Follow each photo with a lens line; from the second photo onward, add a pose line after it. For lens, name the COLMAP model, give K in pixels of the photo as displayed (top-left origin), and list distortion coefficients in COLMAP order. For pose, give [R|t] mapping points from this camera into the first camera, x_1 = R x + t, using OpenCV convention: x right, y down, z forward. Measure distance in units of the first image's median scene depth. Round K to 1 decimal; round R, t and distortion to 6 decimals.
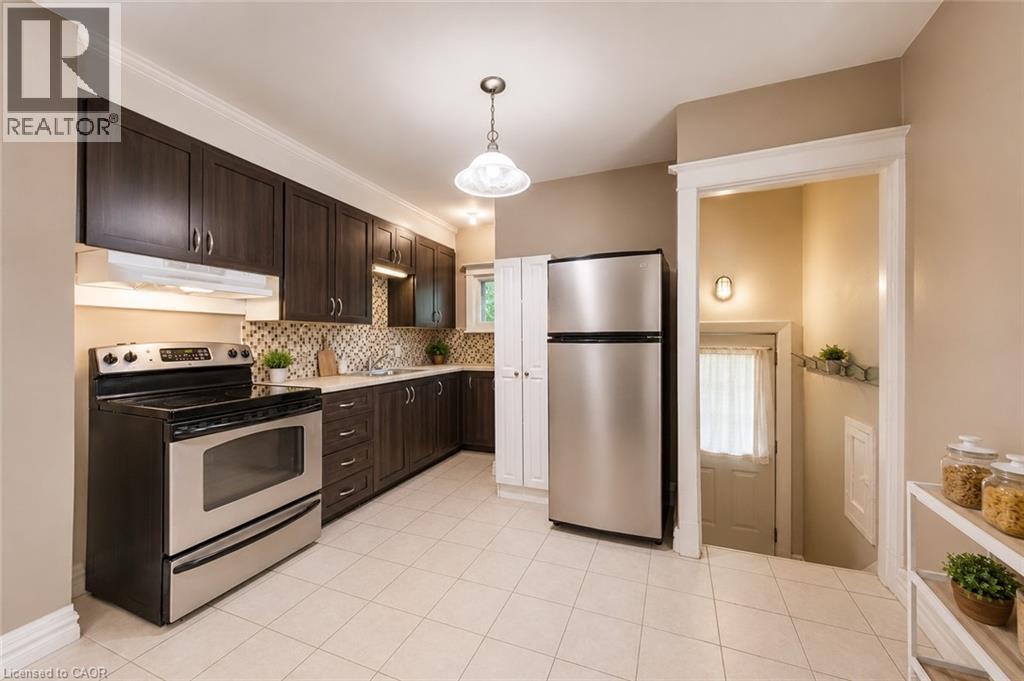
lens RADIAL K [[386.4, 0, 507.1], [0, 386.4, 334.9], [0, 0, 1]] dist [0.010438, 0.000407]
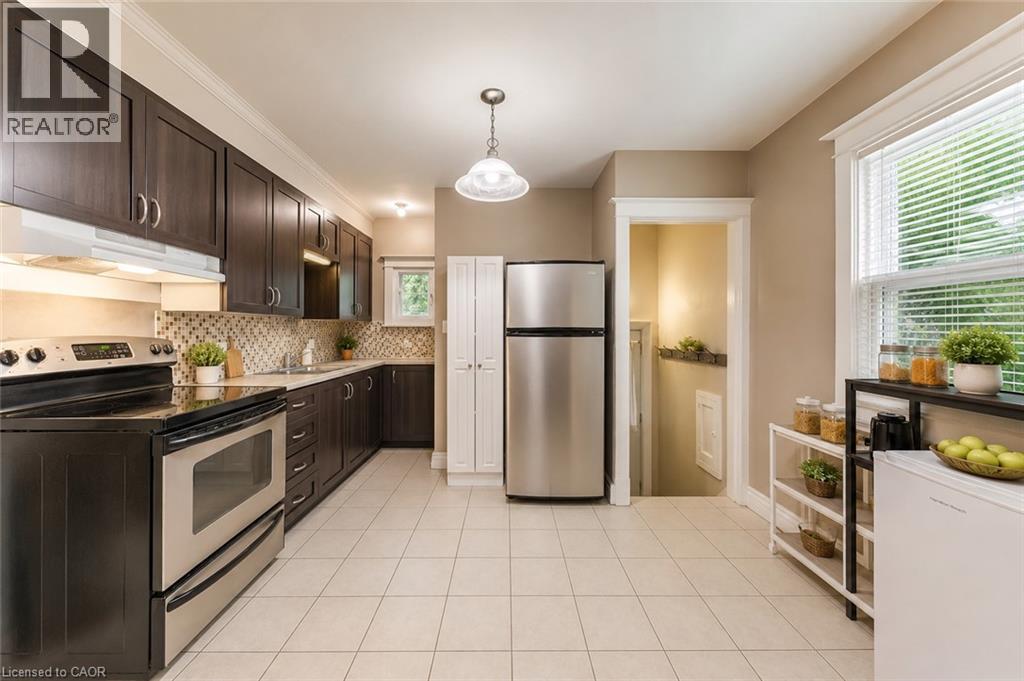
lens RADIAL K [[386.4, 0, 503.6], [0, 386.4, 337.4], [0, 0, 1]] dist [0.010438, 0.000407]
pose [[0.933950, -0.001012, 0.357402, -0.312022], [-0.006623, 0.999775, 0.020138, 0.001016], [-0.357343, -0.021175, 0.933733, -0.018996]]
